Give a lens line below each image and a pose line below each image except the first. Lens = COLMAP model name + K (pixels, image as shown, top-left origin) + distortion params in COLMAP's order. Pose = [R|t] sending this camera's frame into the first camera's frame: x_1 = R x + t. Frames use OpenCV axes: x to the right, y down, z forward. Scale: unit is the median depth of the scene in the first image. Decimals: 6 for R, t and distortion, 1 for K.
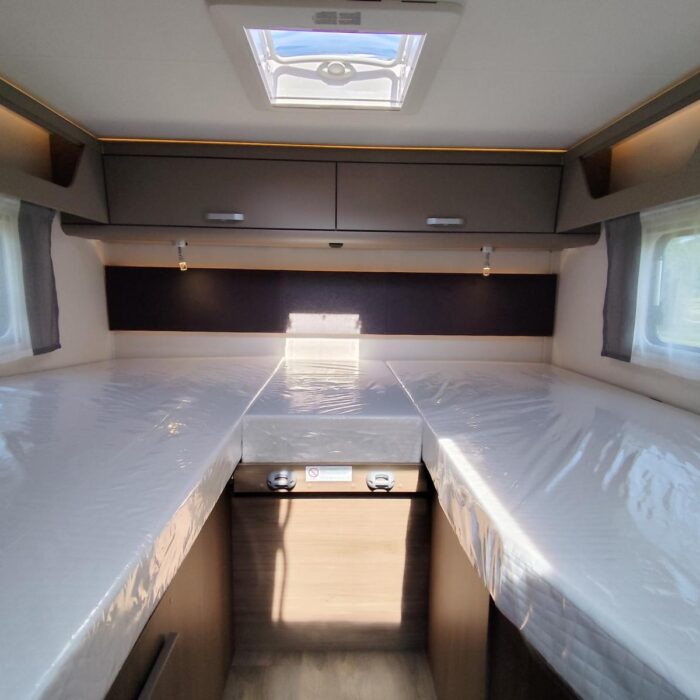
lens RADIAL K [[409.6, 0, 350.0], [0, 409.6, 350.0], [0, 0, 1]] dist [-0.000926, -0.000433]
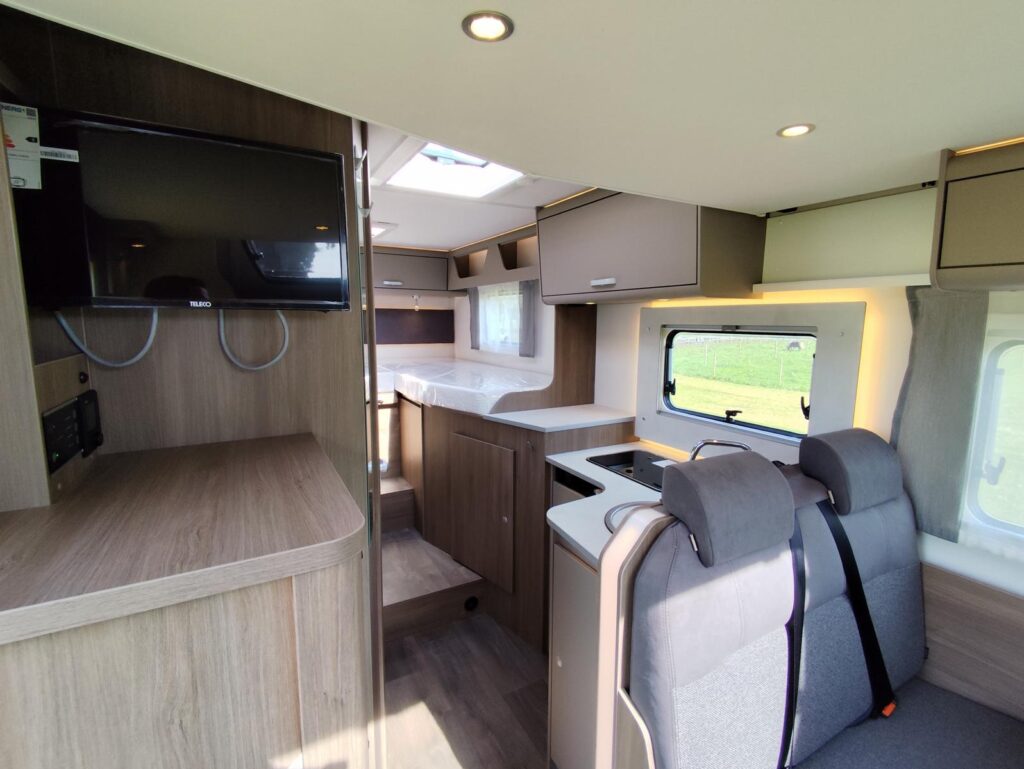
lens RADIAL K [[473.7, 0, 510.7], [0, 473.7, 381.6], [0, 0, 1]] dist [0.067251, -0.038489]
pose [[0.885141, -0.068762, 0.460215, -0.357691], [0.071026, 0.997397, 0.012417, 0.167025], [-0.459871, 0.021696, 0.887721, -1.293612]]
